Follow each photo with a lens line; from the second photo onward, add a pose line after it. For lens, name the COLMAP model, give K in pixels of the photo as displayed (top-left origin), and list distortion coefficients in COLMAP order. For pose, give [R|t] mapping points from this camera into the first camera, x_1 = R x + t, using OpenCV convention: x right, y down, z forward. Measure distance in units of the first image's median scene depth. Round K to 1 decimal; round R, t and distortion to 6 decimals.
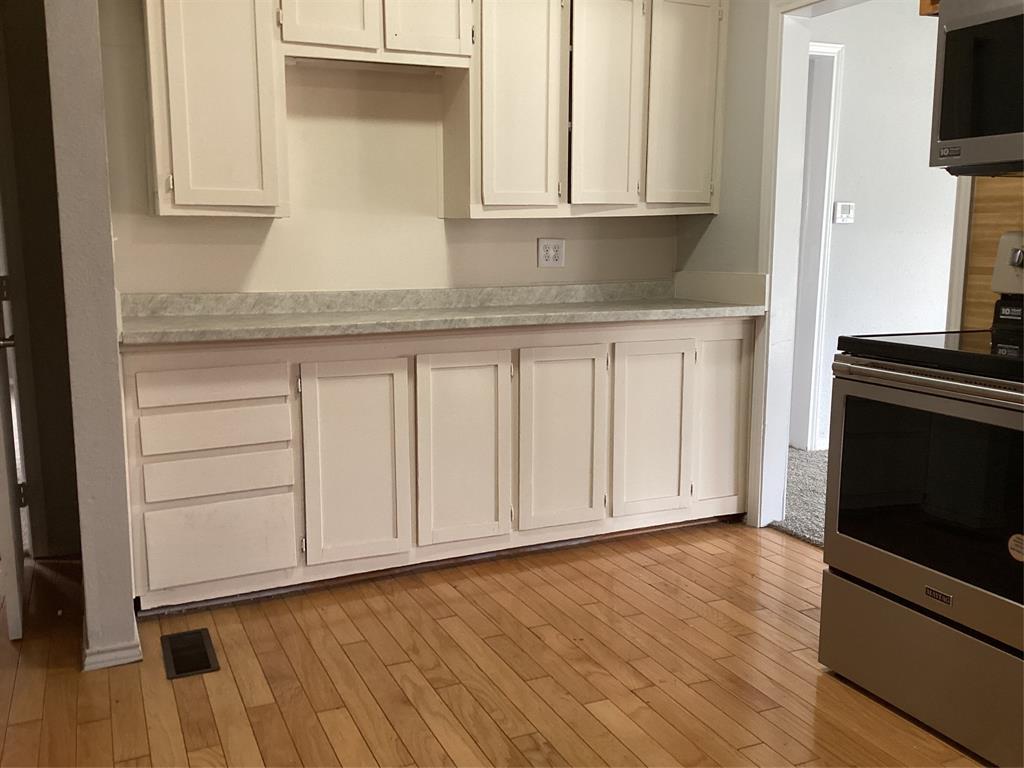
lens RADIAL K [[922.7, 0, 512.0], [0, 922.7, 384.0], [0, 0, 1]] dist [0.115199, -0.205523]
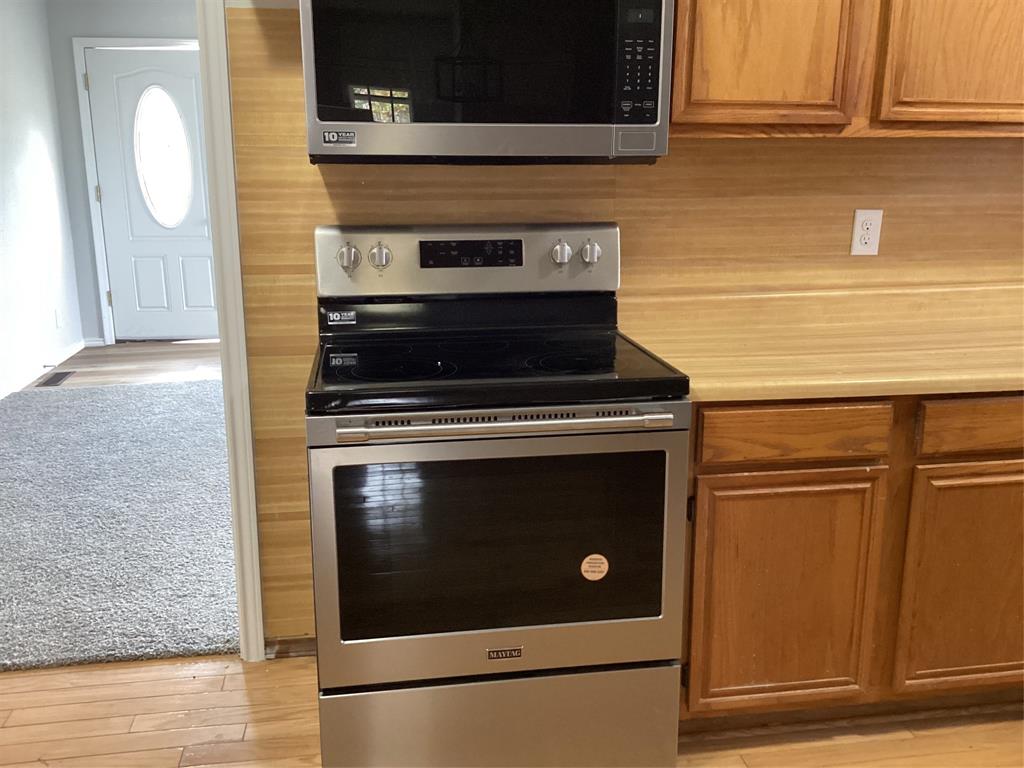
lens RADIAL K [[922.7, 0, 512.0], [0, 922.7, 384.0], [0, 0, 1]] dist [0.115199, -0.205523]
pose [[0.279477, -0.230062, 0.932182, -0.253203], [0.153633, 0.969075, 0.193107, -0.157199], [-0.947781, 0.089245, 0.306180, 0.573238]]
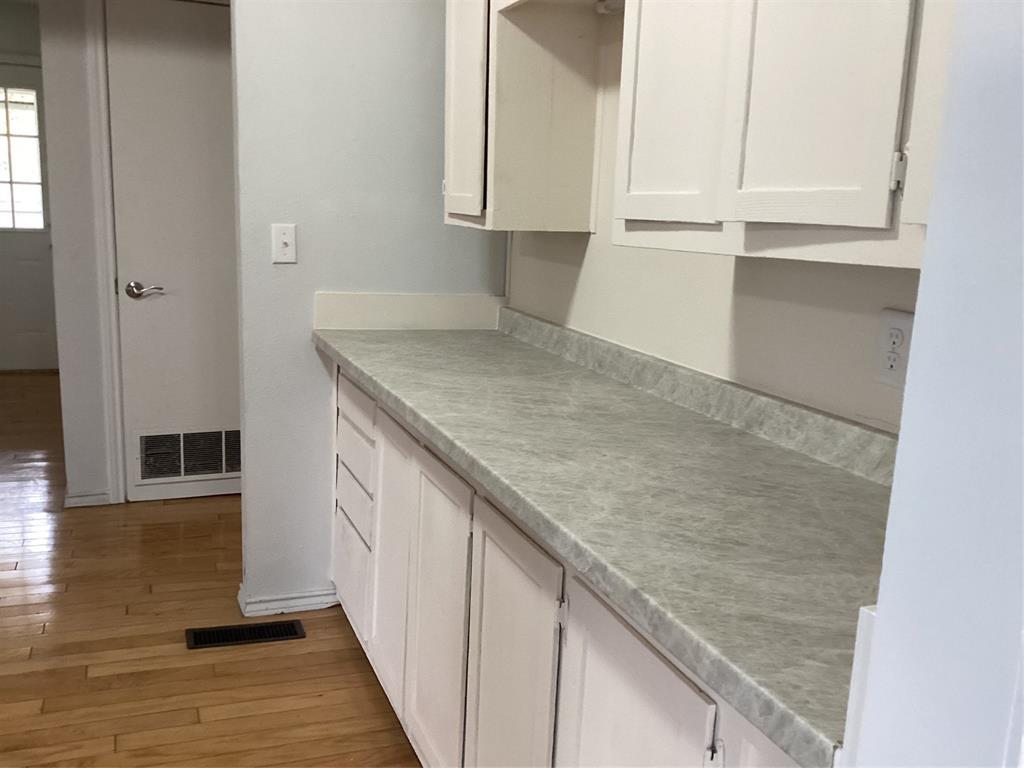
lens RADIAL K [[922.7, 0, 512.0], [0, 922.7, 384.0], [0, 0, 1]] dist [0.115199, -0.205523]
pose [[-0.049204, 0.196344, -0.979300, 0.625840], [-0.196317, 0.959460, 0.202230, -0.259176], [0.979305, 0.202203, -0.008663, 1.268798]]
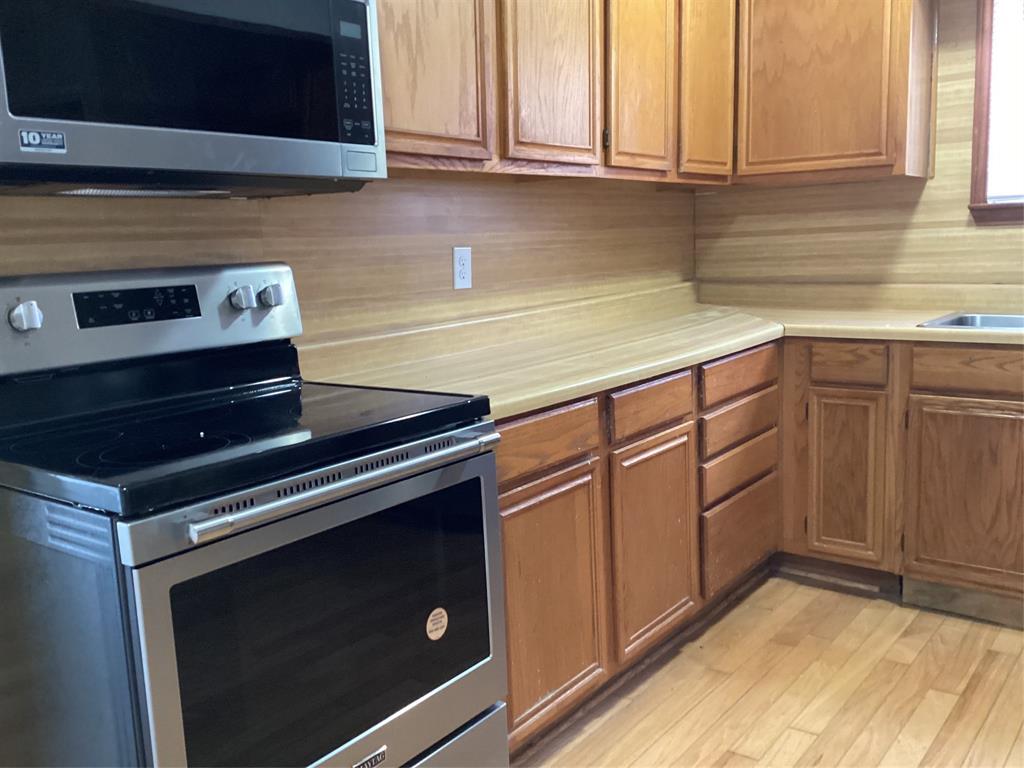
lens RADIAL K [[922.7, 0, 512.0], [0, 922.7, 384.0], [0, 0, 1]] dist [0.115199, -0.205523]
pose [[-0.465058, -0.120097, 0.877096, -0.164110], [0.178216, 0.957772, 0.225638, -0.164905], [-0.867156, 0.261248, -0.424017, 0.930411]]
